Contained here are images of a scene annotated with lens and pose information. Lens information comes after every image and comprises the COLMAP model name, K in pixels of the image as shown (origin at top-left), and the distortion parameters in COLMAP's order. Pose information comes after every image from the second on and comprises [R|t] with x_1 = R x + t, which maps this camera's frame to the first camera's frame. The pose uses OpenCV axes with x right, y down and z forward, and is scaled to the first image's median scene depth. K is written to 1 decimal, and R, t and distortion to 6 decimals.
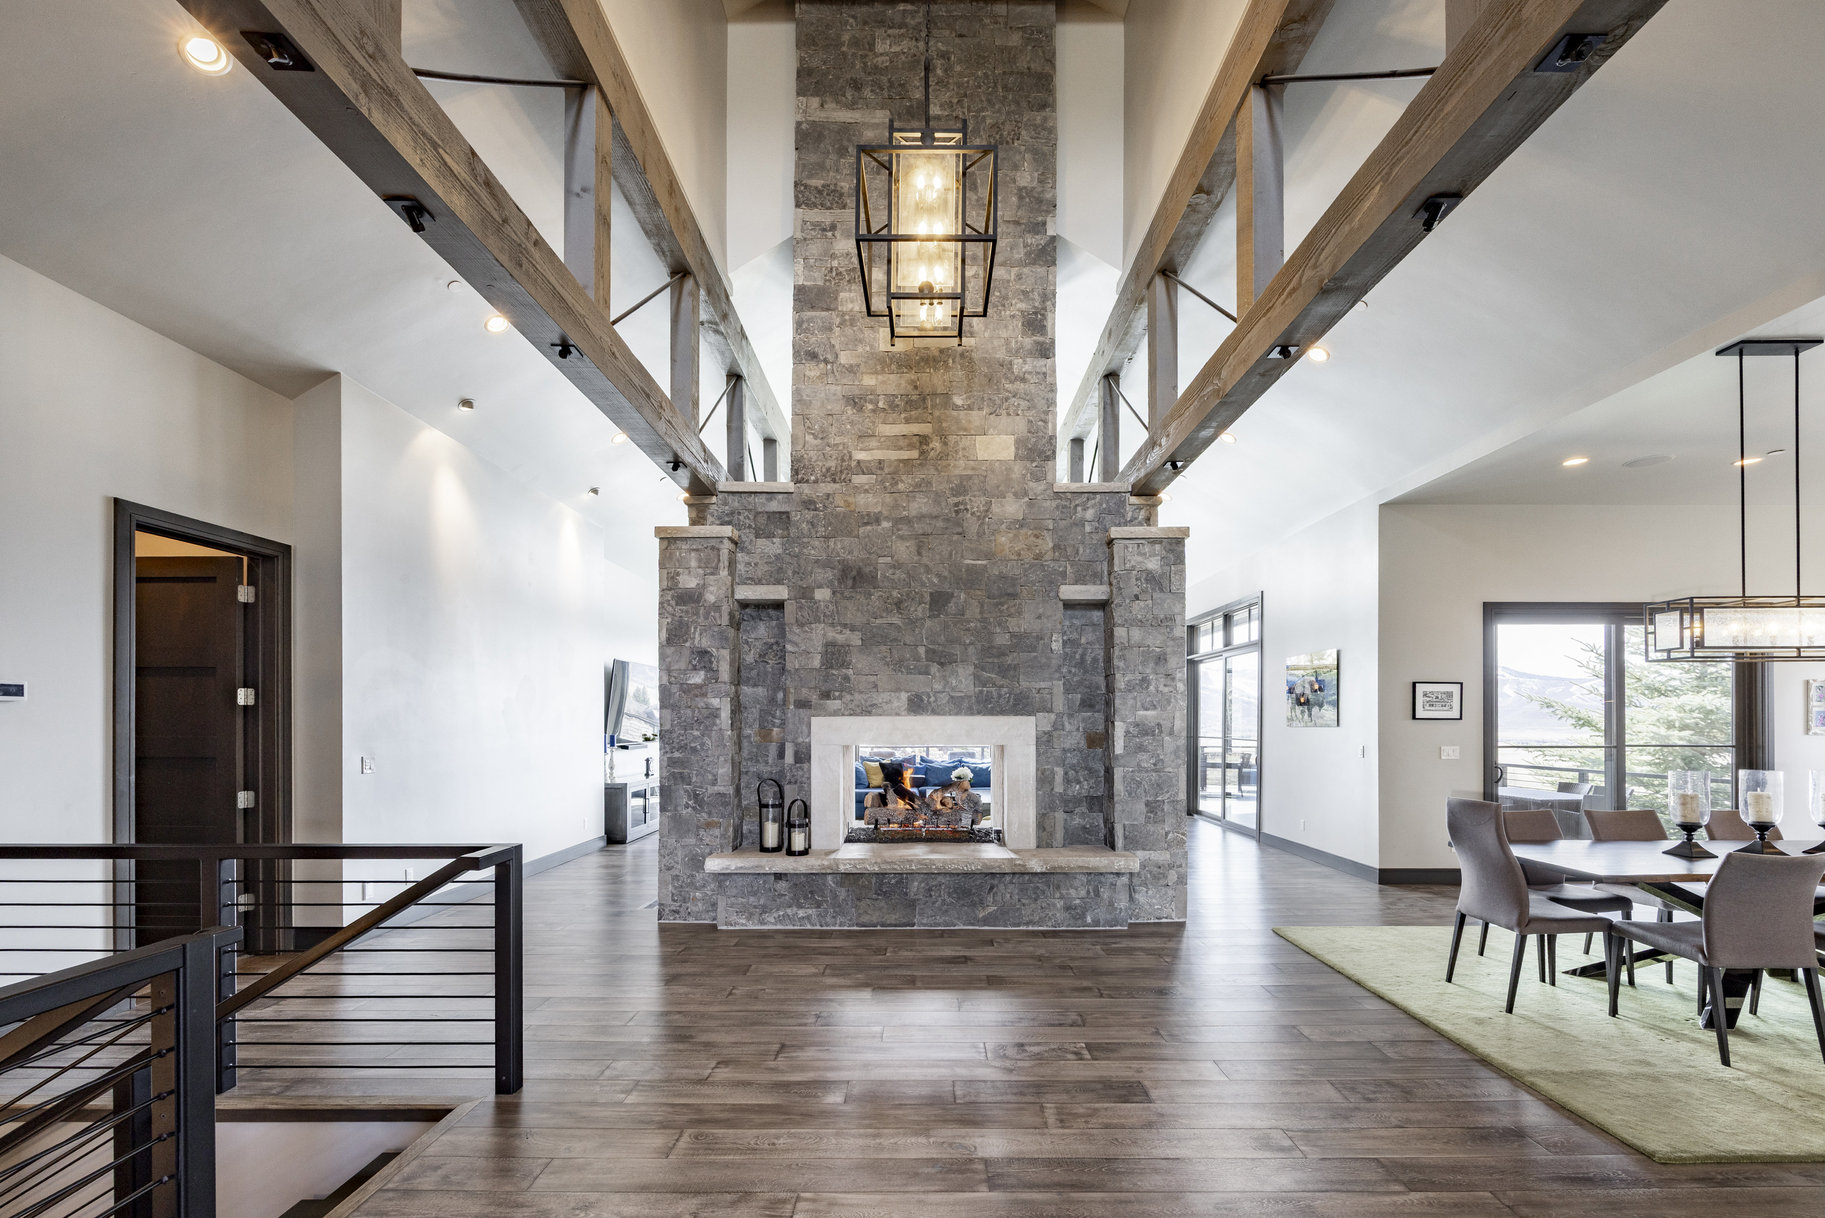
lens RADIAL K [[741.8, 0, 926.3], [0, 741.8, 723.1], [0, 0, 1]] dist [-0.001149, -0.000306]
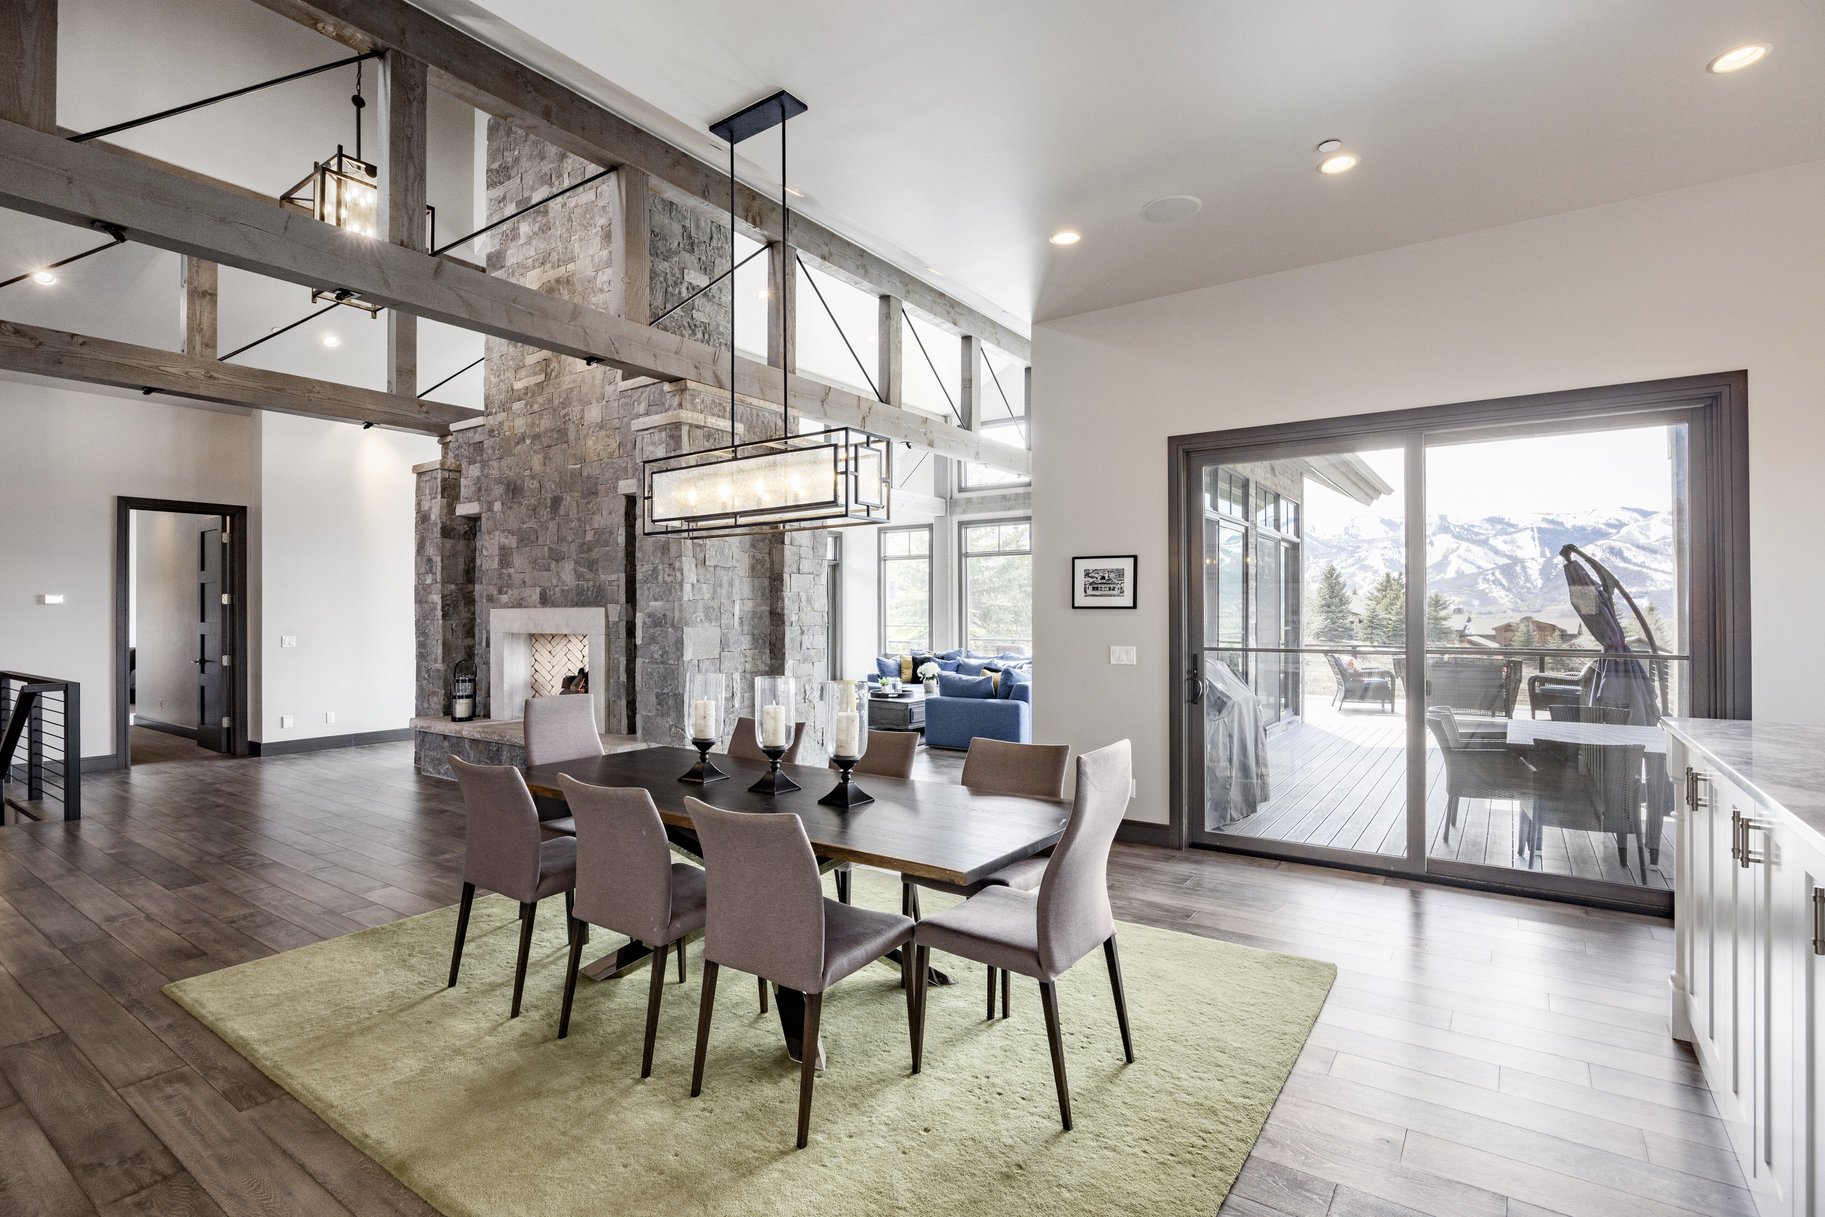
lens RADIAL K [[869.6, 0, 917.4], [0, 869.6, 605.6], [0, 0, 1]] dist [-0.000122, 0.000151]
pose [[0.809468, -0.005961, -0.587134, 1.227121], [0.001749, 0.999969, -0.007741, -0.001434], [0.587161, 0.005239, 0.809453, 0.262078]]
